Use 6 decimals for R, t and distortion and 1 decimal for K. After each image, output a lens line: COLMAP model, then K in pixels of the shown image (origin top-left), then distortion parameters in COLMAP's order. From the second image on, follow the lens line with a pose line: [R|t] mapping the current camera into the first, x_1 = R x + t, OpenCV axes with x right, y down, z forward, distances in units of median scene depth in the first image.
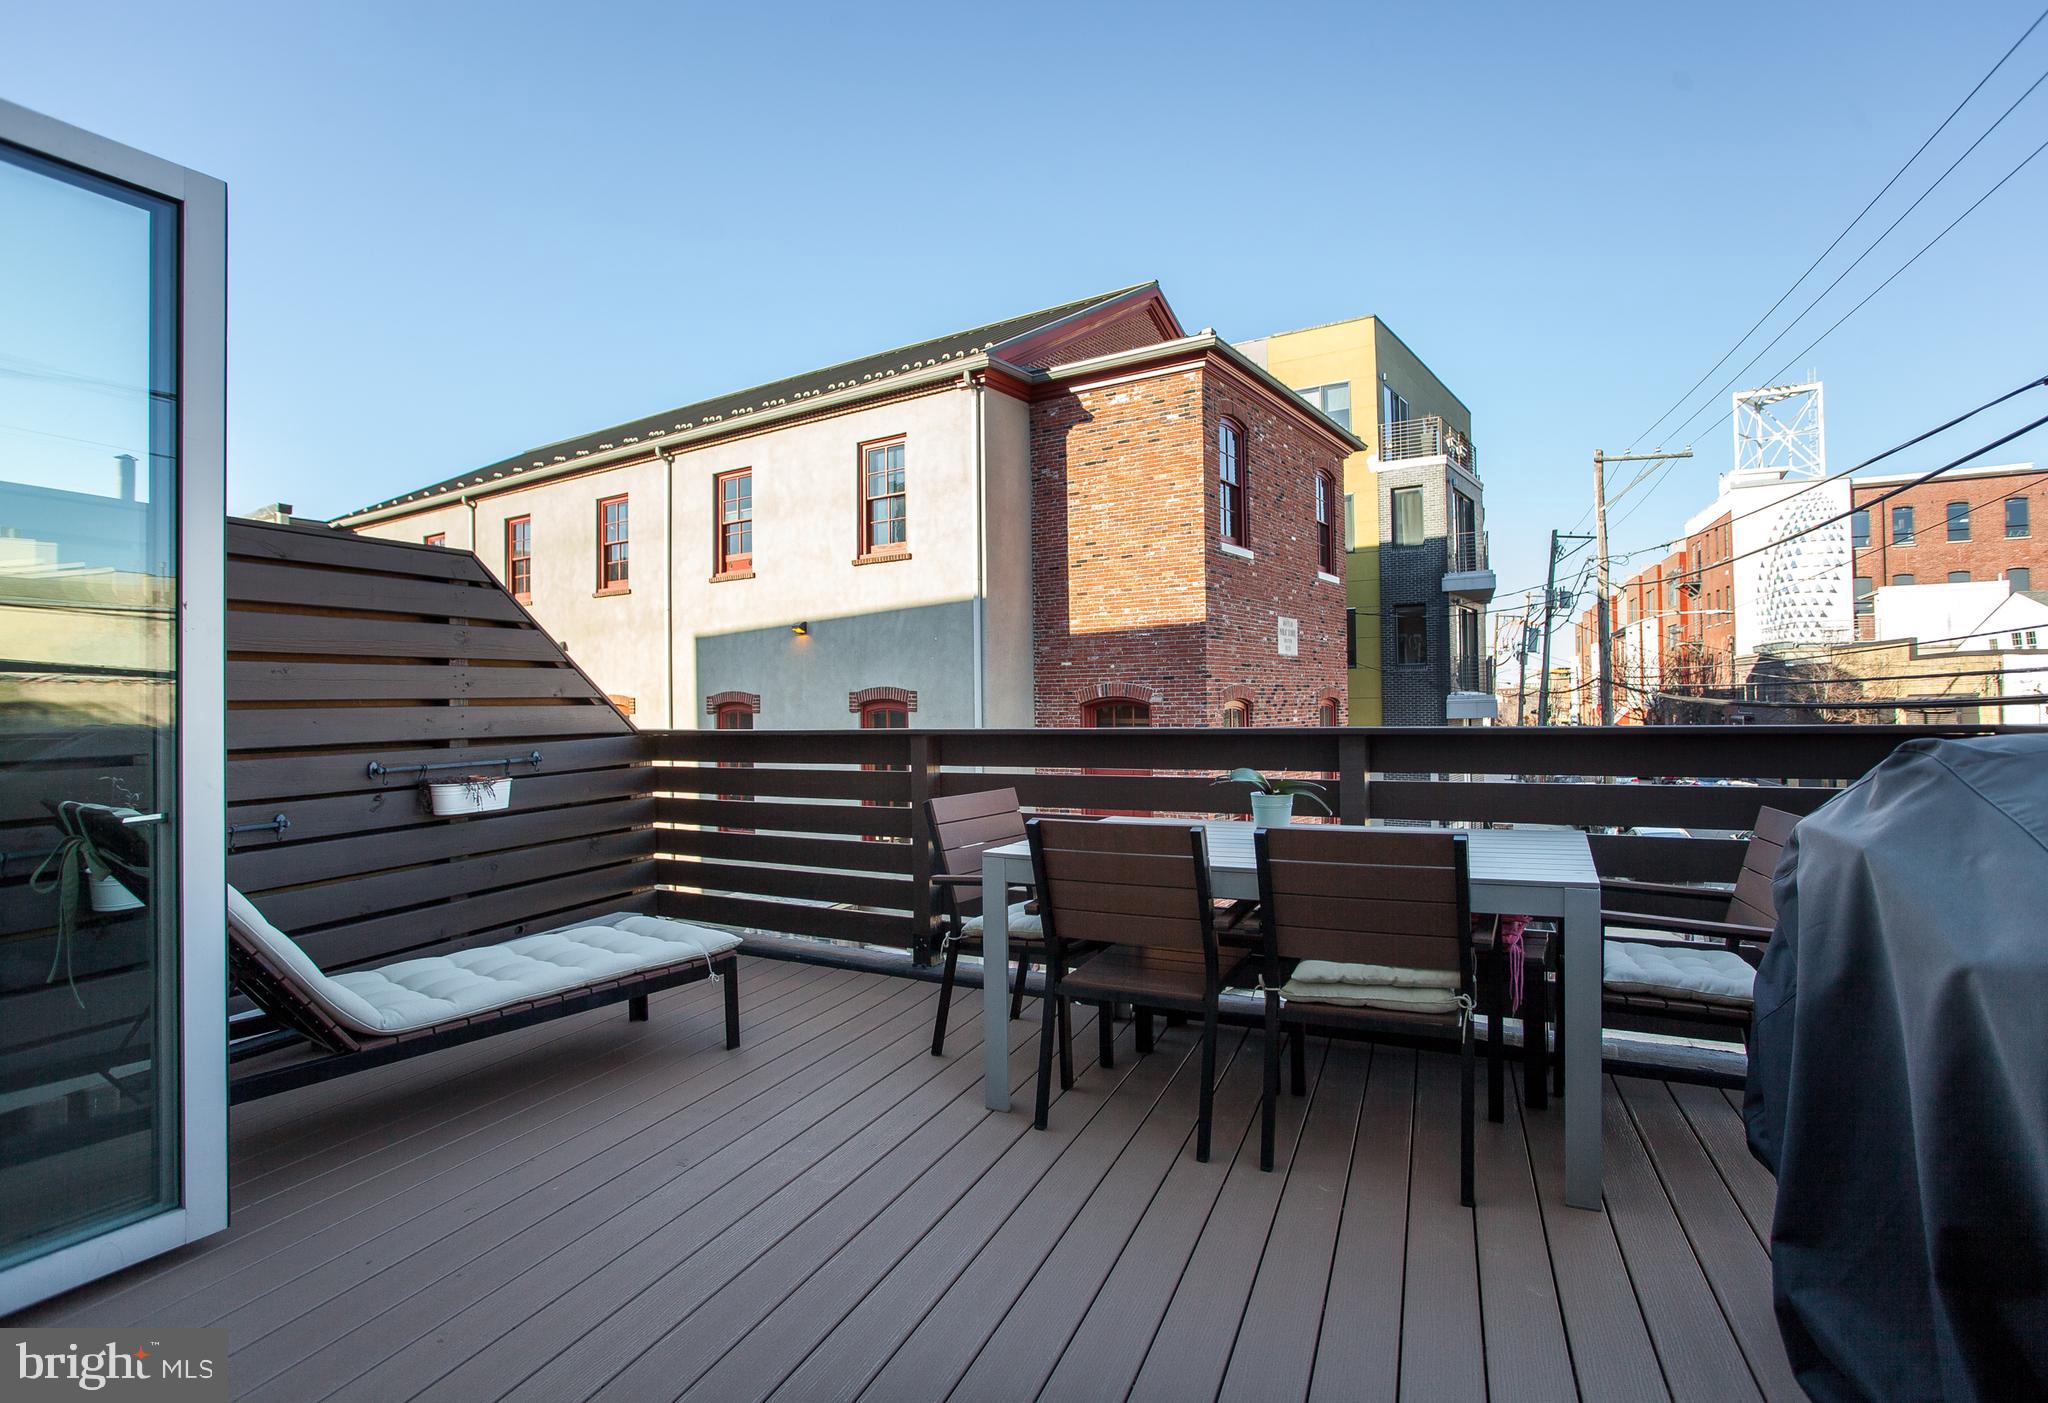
lens RADIAL K [[1023.4, 0, 1089.6], [0, 1023.4, 697.8], [0, 0, 1]] dist [-0.054914, 0.000381]
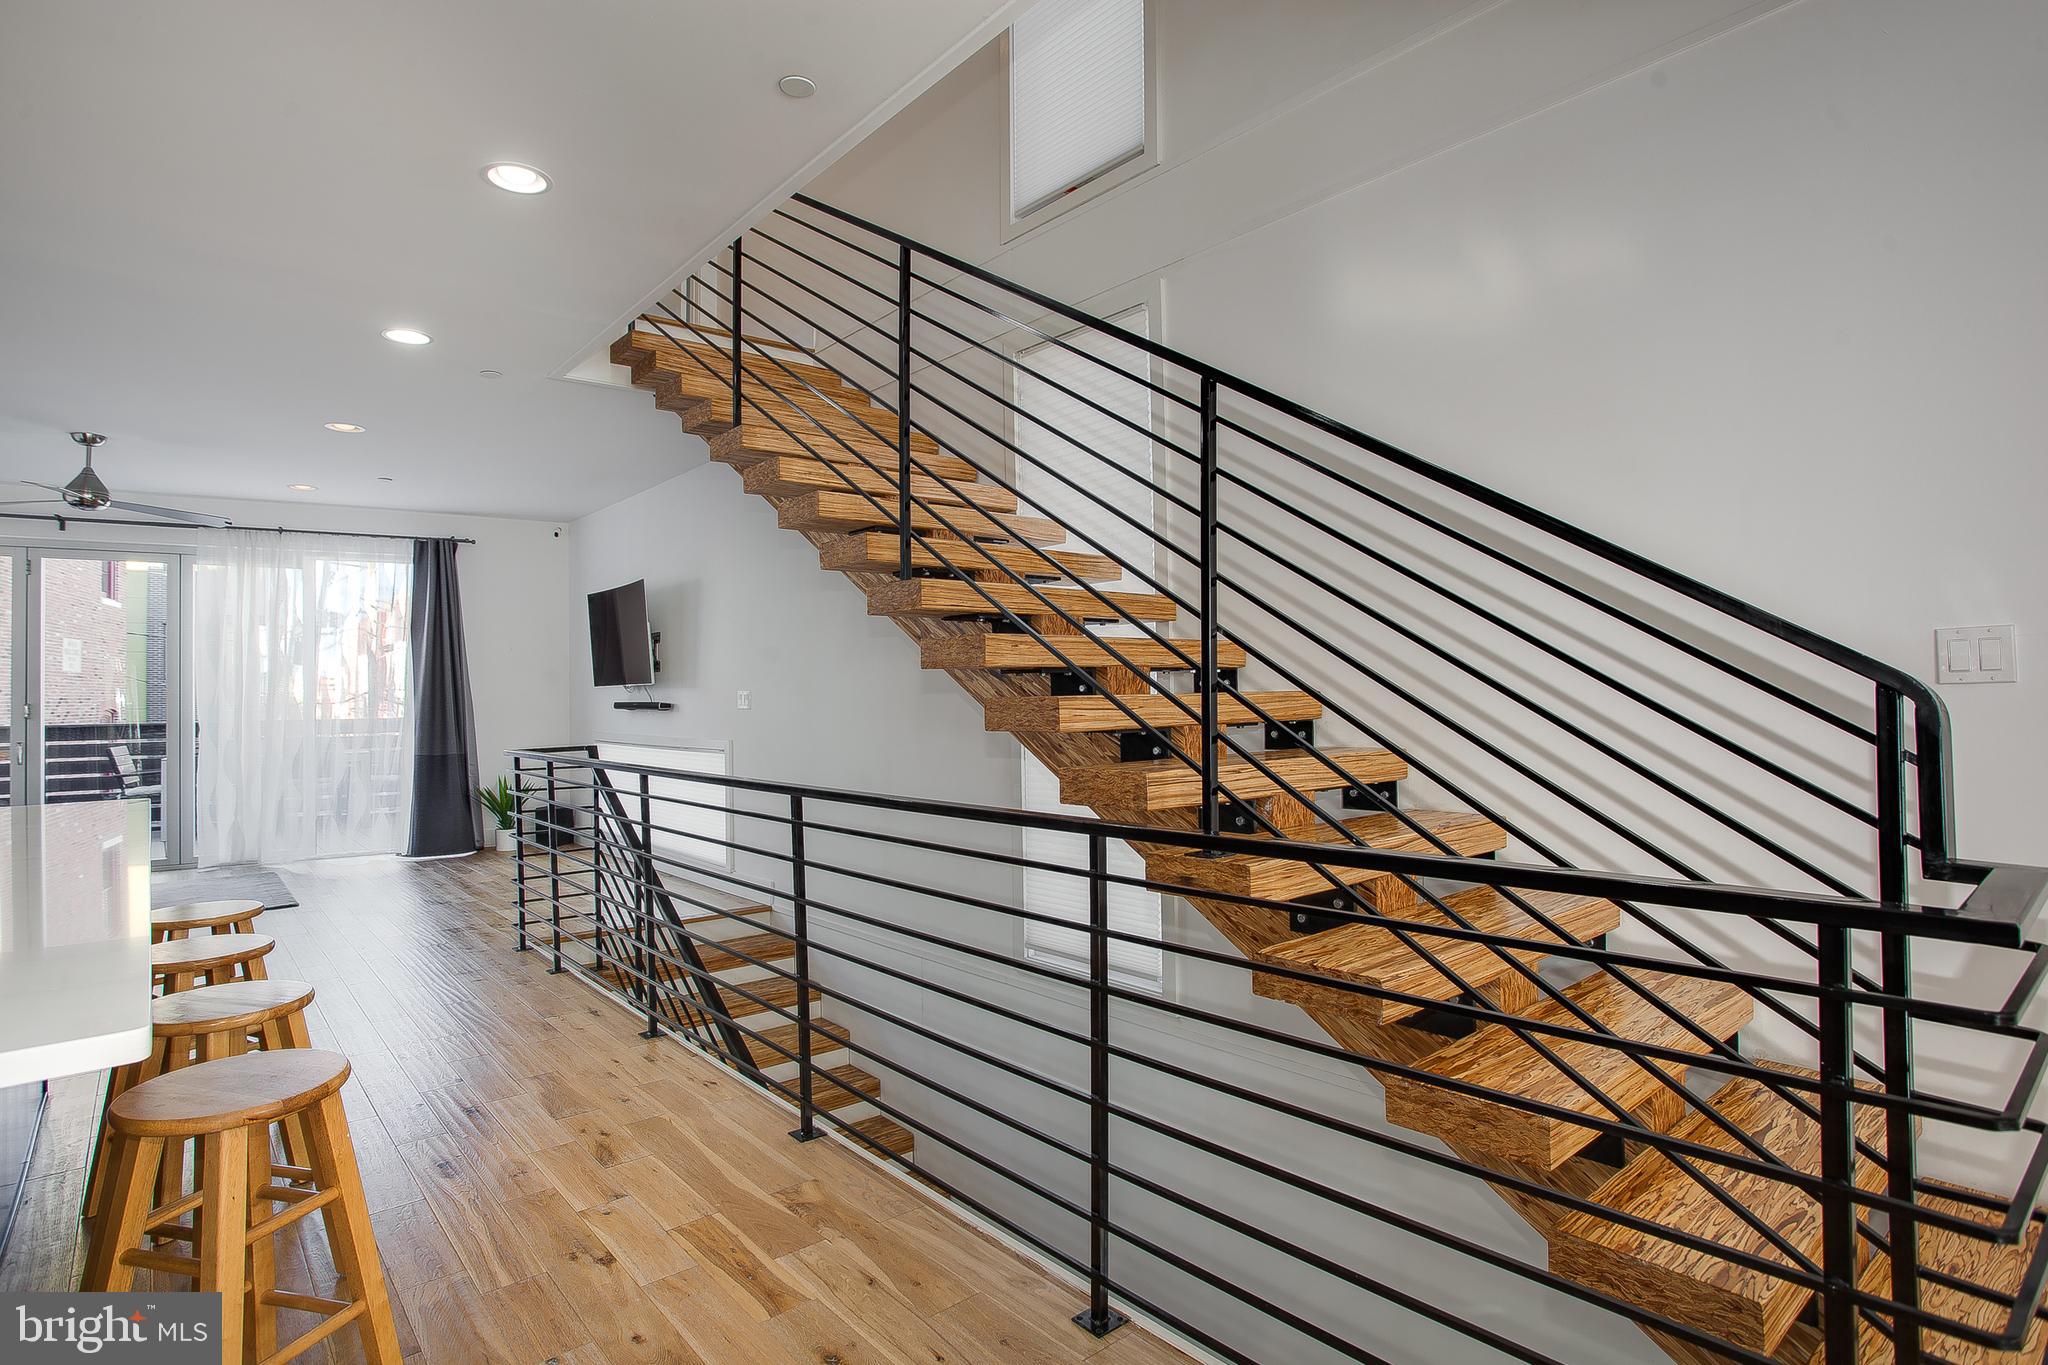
lens RADIAL K [[1020.4, 0, 1039.1], [0, 1020.4, 677.0], [0, 0, 1]] dist [-0.033065, 0.006441]
pose [[0.493279, 0.023865, 0.869544, -0.258490], [0.003292, 0.999565, -0.029301, -0.000569], [-0.869865, 0.017316, 0.492986, -0.524779]]
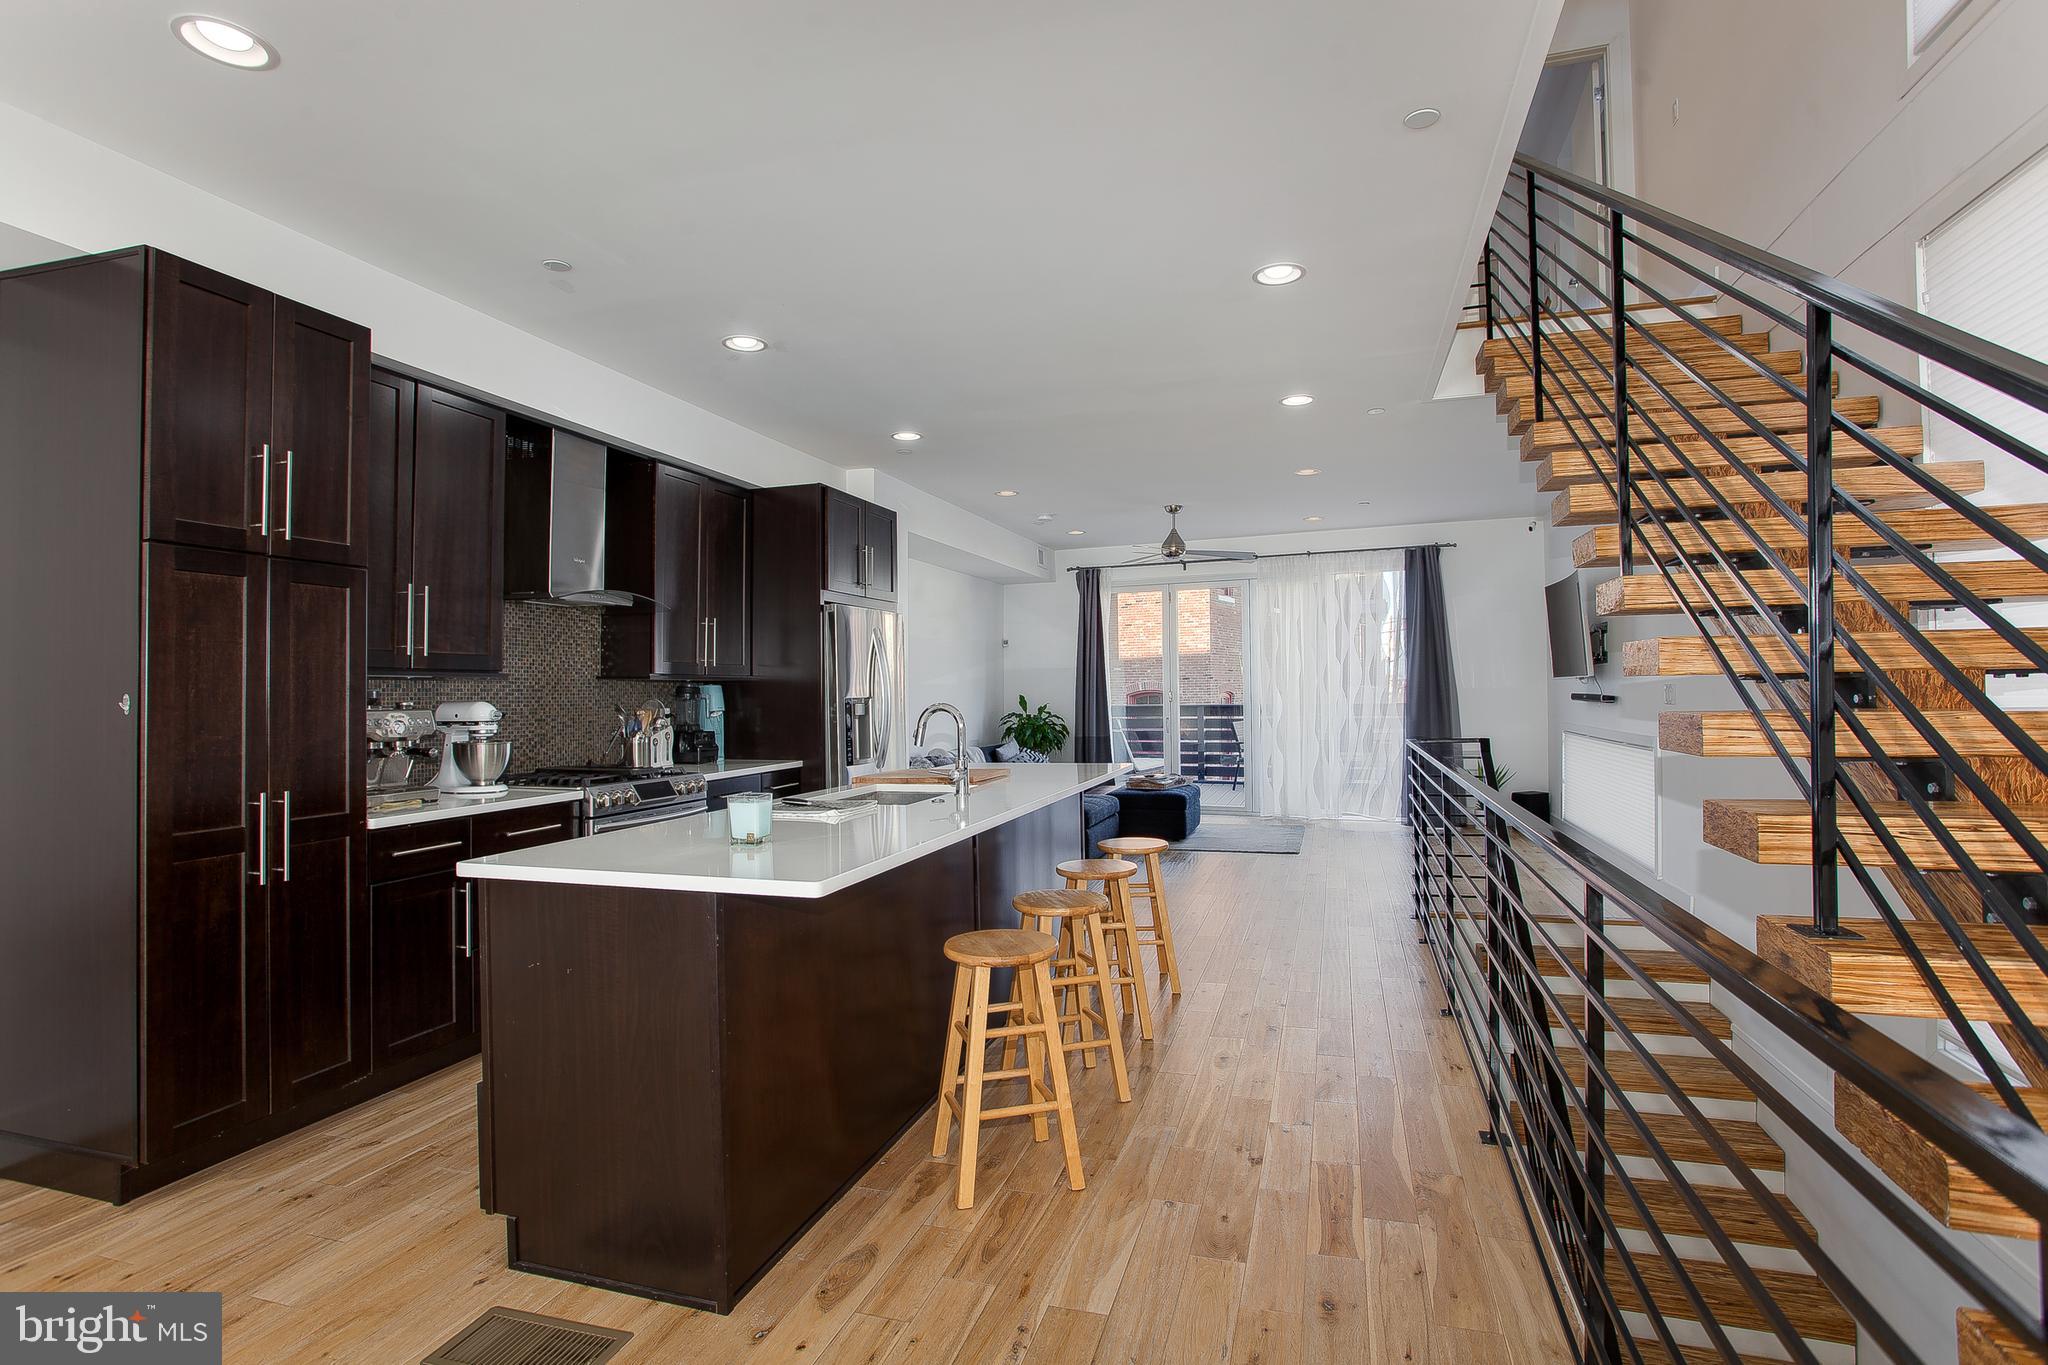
lens RADIAL K [[1020.4, 0, 1058.9], [0, 1020.4, 691.0], [0, 0, 1]] dist [-0.033065, 0.006441]
pose [[0.997992, 0.003791, 0.063226, -0.213260], [-0.004070, 0.999983, 0.004288, -0.005207], [-0.063209, -0.004537, 0.997990, -0.570774]]
